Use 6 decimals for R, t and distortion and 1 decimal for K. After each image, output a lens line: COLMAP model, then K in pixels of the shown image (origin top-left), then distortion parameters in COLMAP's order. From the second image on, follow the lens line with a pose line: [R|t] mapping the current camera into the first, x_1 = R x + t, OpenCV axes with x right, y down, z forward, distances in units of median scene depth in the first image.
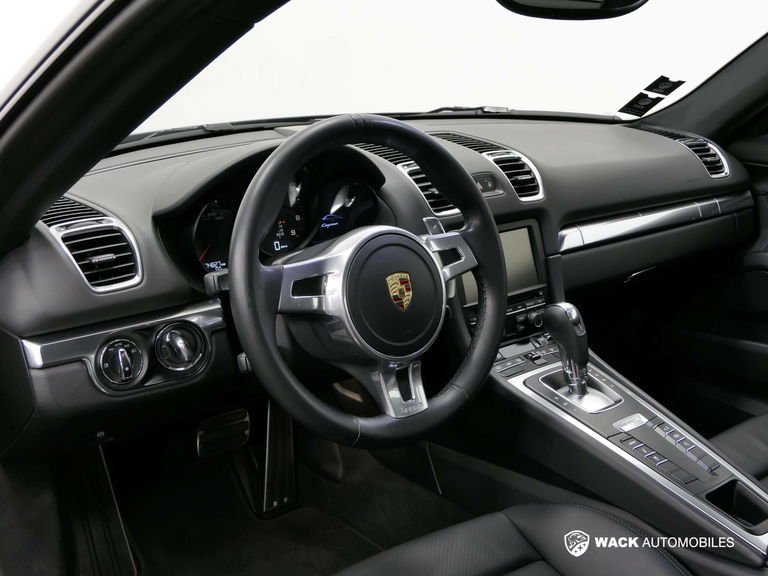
lens RADIAL K [[922.2, 0, 384.0], [0, 922.2, 288.0], [0, 0, 1]] dist [-0.006082, 0.005228]
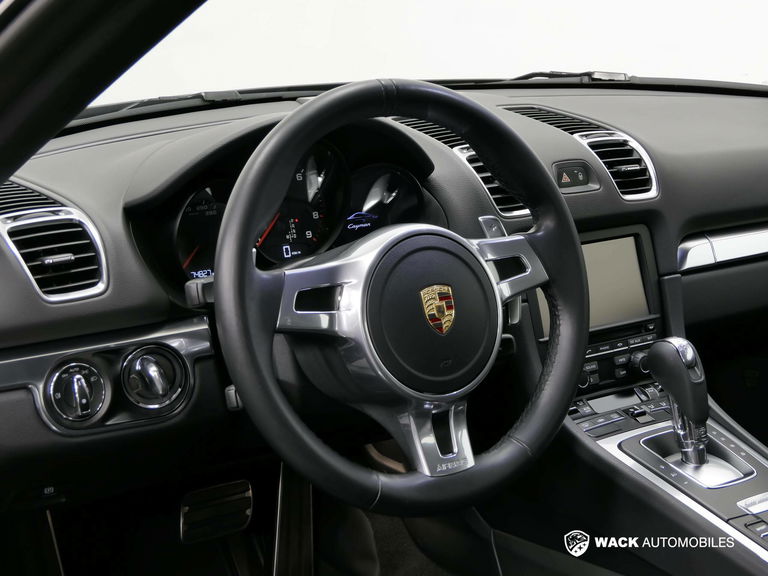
lens RADIAL K [[1390.5, 0, 384.0], [0, 1390.5, 288.0], [0, 0, 1]] dist [-0.011150, 0.003400]
pose [[0.997034, 0.019018, -0.074578, 0.052898], [-0.022024, 0.998969, -0.039701, 0.029742], [0.073746, 0.041226, 0.996425, -0.137854]]
